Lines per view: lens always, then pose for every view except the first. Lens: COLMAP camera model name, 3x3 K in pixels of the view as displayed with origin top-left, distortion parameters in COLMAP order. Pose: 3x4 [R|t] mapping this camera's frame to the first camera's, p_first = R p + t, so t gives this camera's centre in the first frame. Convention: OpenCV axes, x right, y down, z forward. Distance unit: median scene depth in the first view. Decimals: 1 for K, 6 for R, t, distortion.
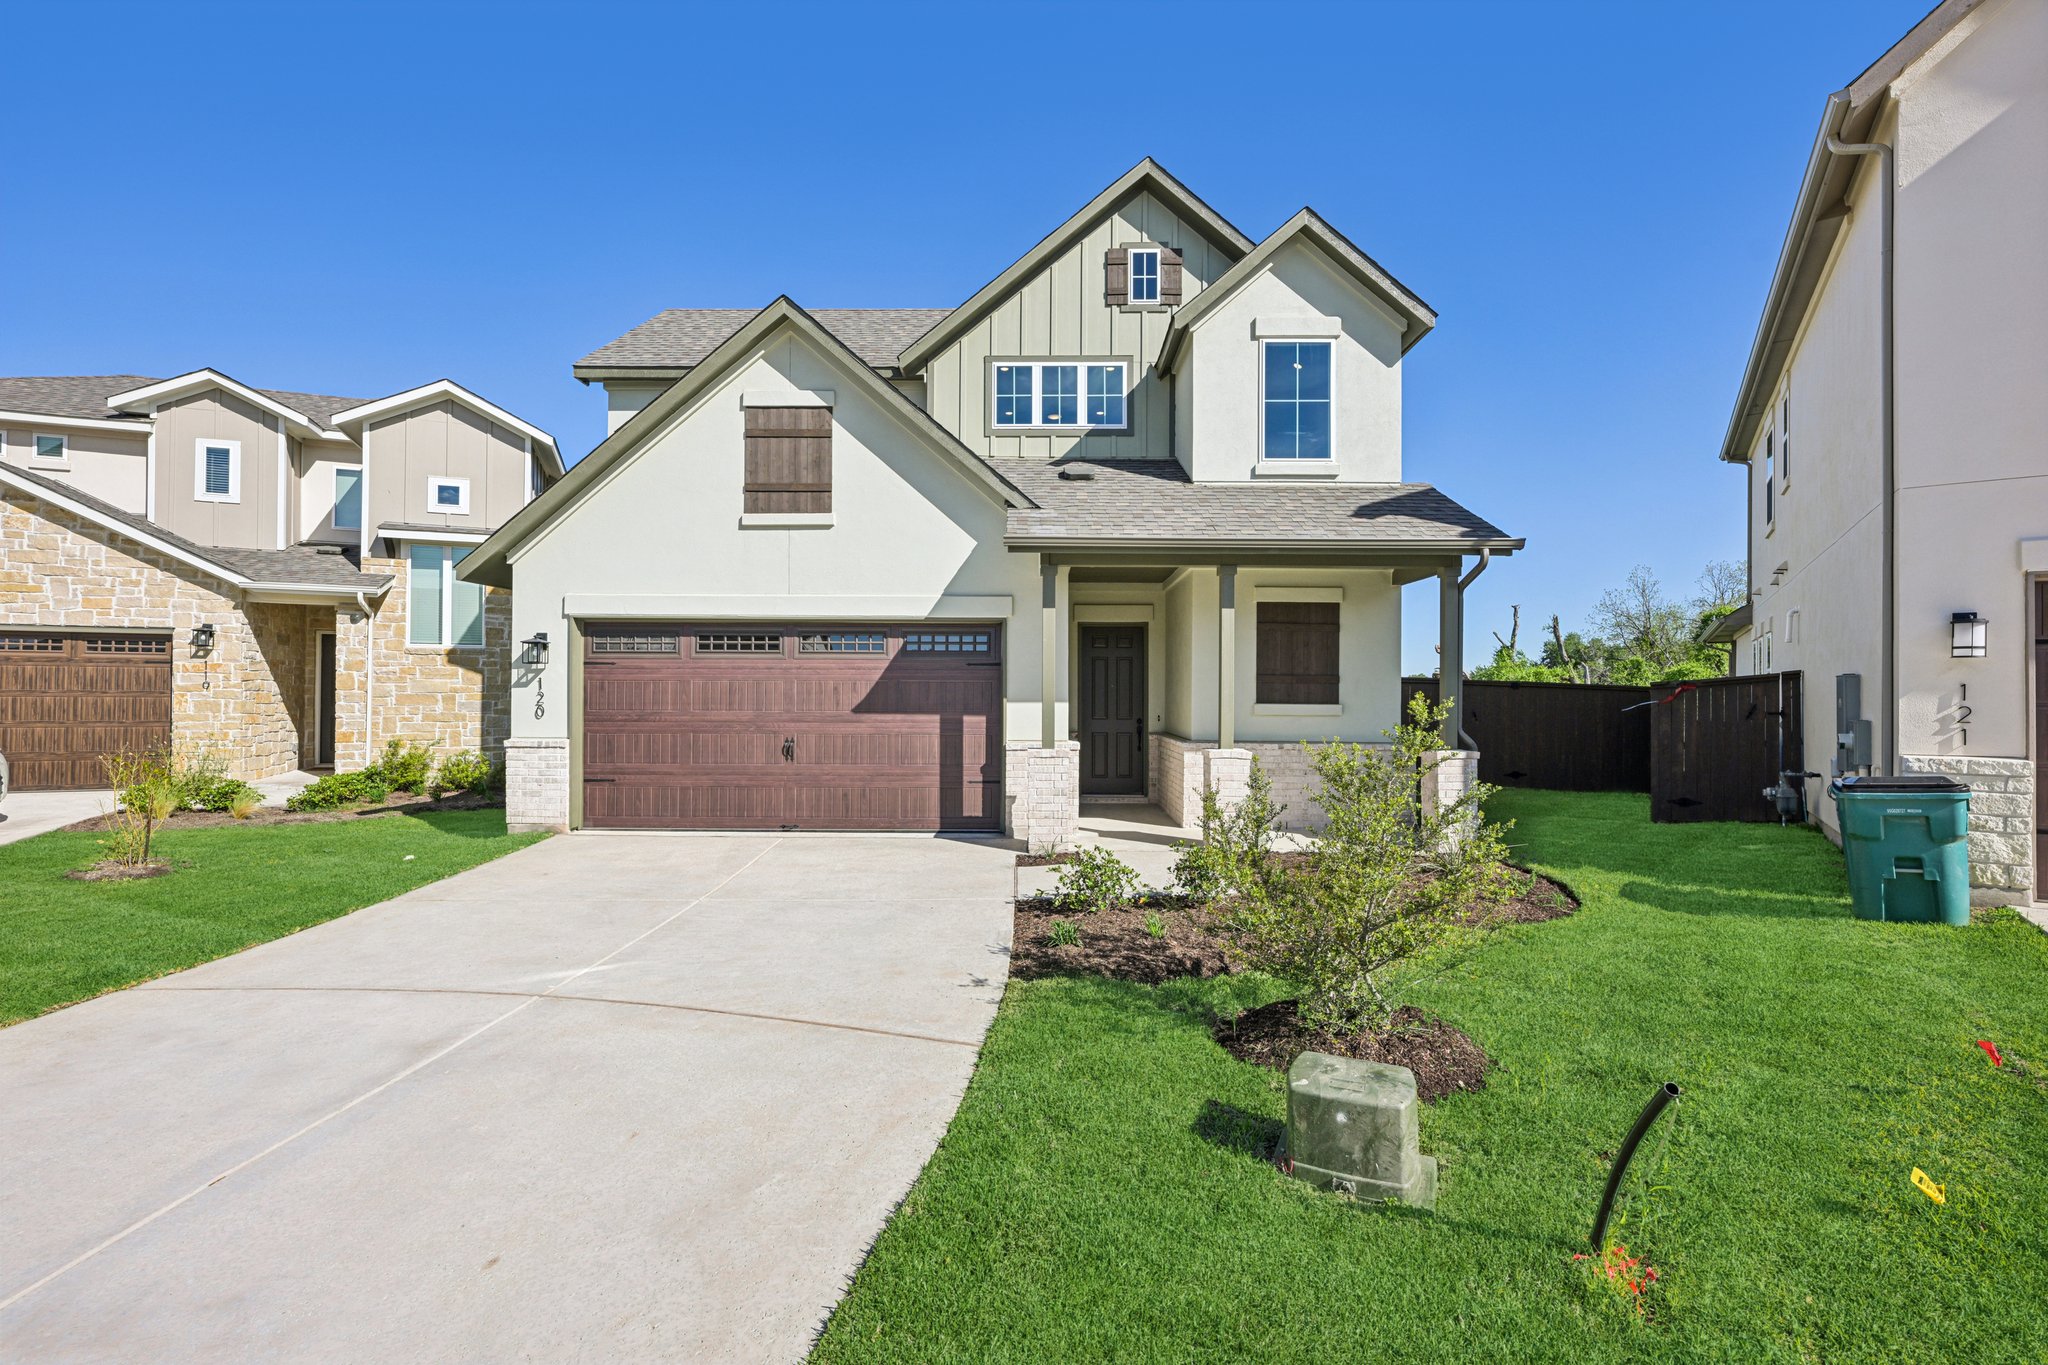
lens RADIAL K [[941.3, 0, 1024.0], [0, 941.3, 685.2], [0, 0, 1]] dist [-0.005857, 0.000034]
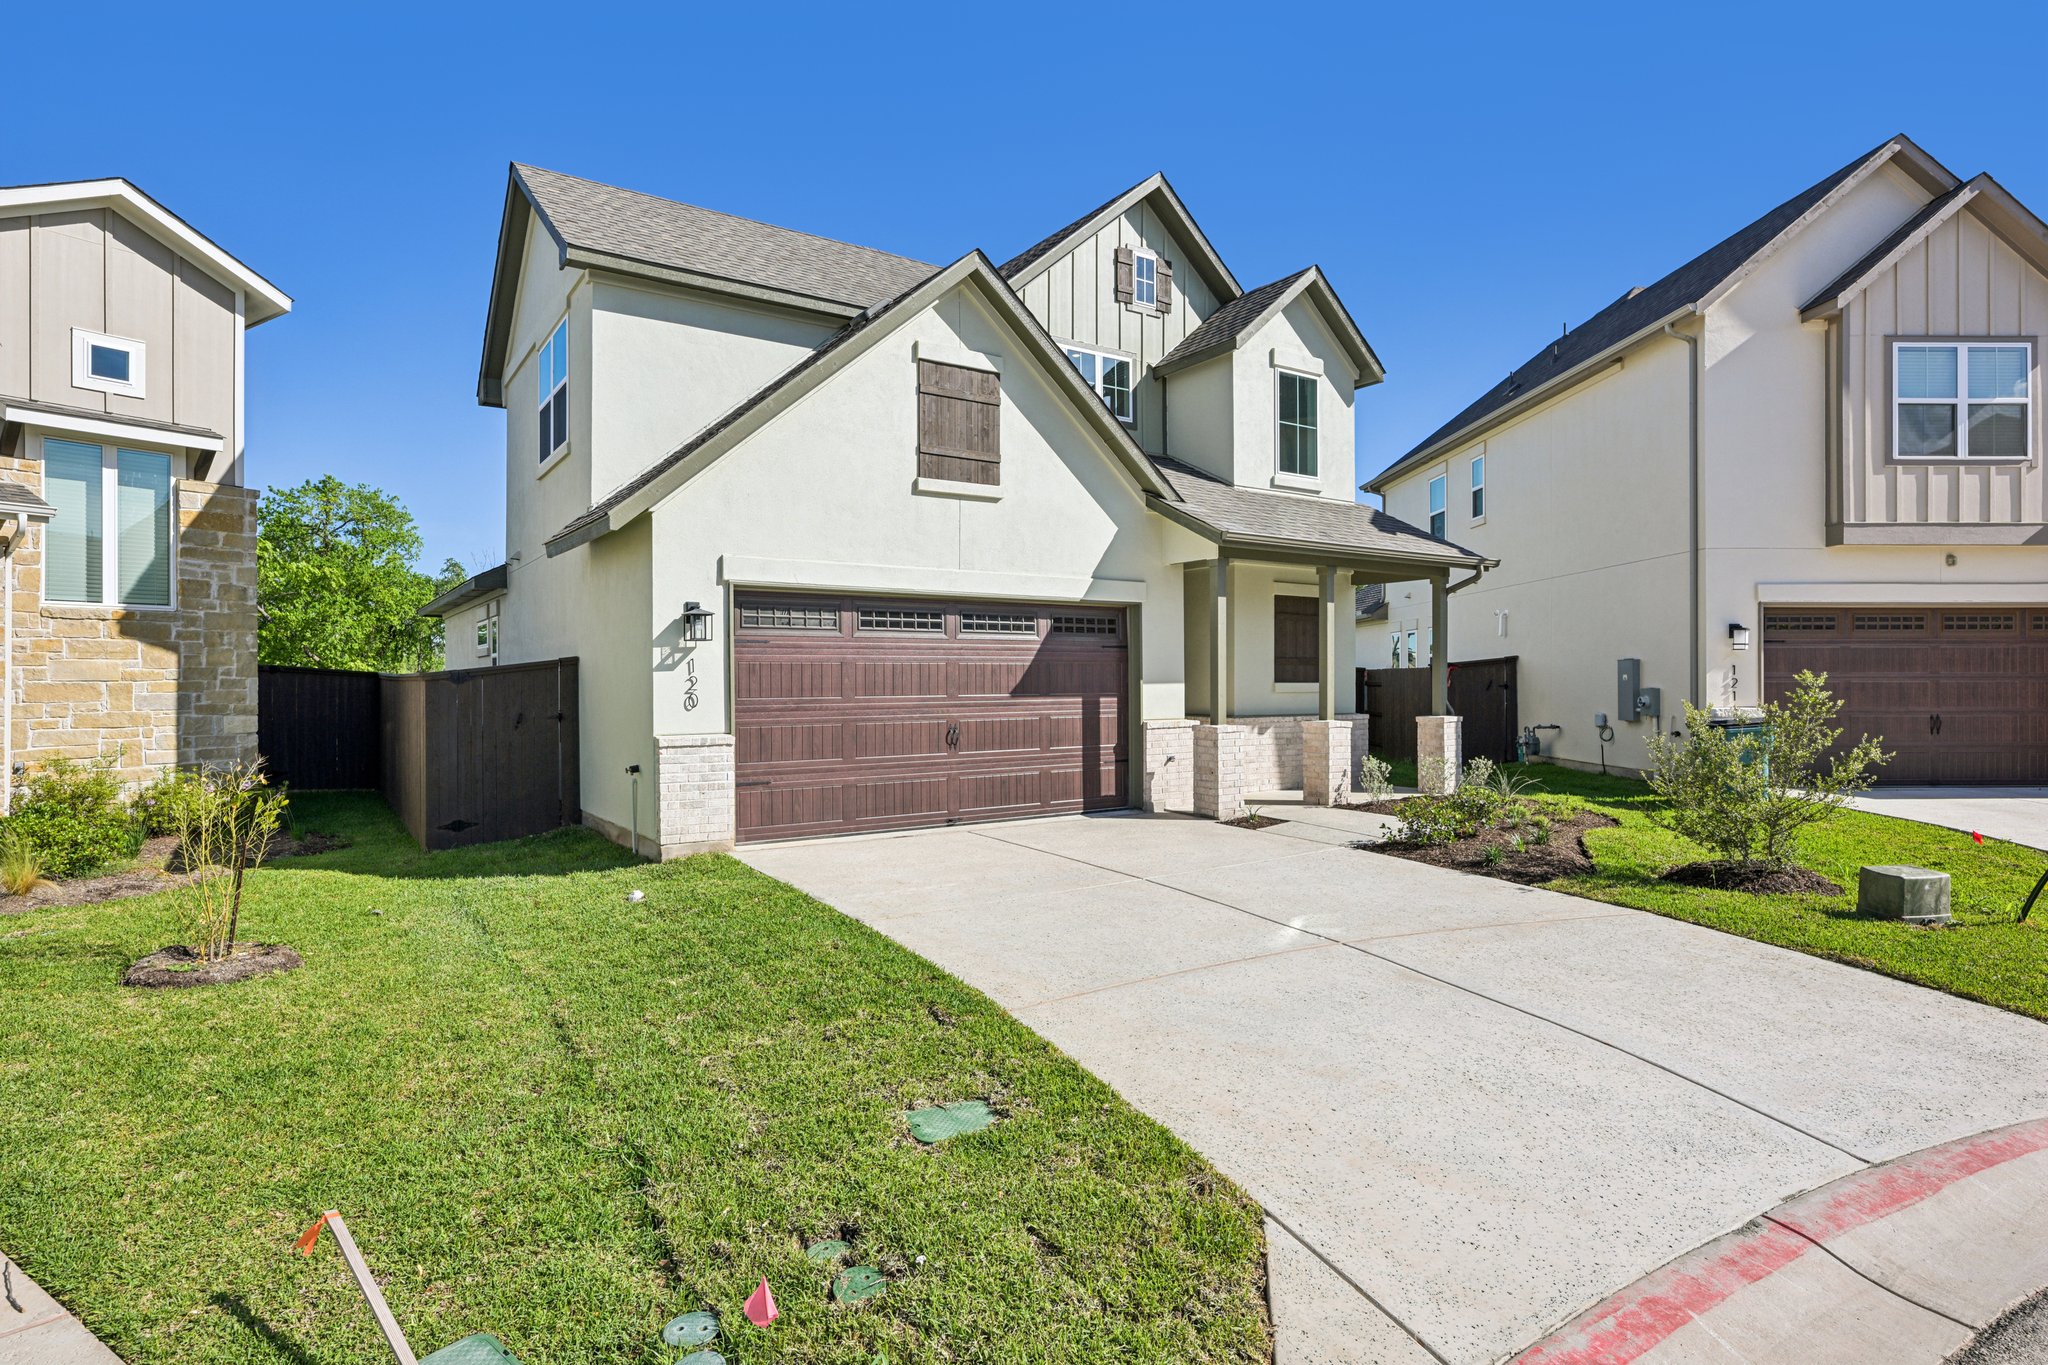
lens RADIAL K [[1125.5, 0, 1024.3], [0, 1125.5, 677.8], [0, 0, 1]] dist [-0.006497, -0.002537]
pose [[0.805729, -0.007460, 0.592238, -0.842796], [0.002167, 0.999951, 0.009647, -0.000132], [-0.592281, -0.006490, 0.805706, 0.067122]]
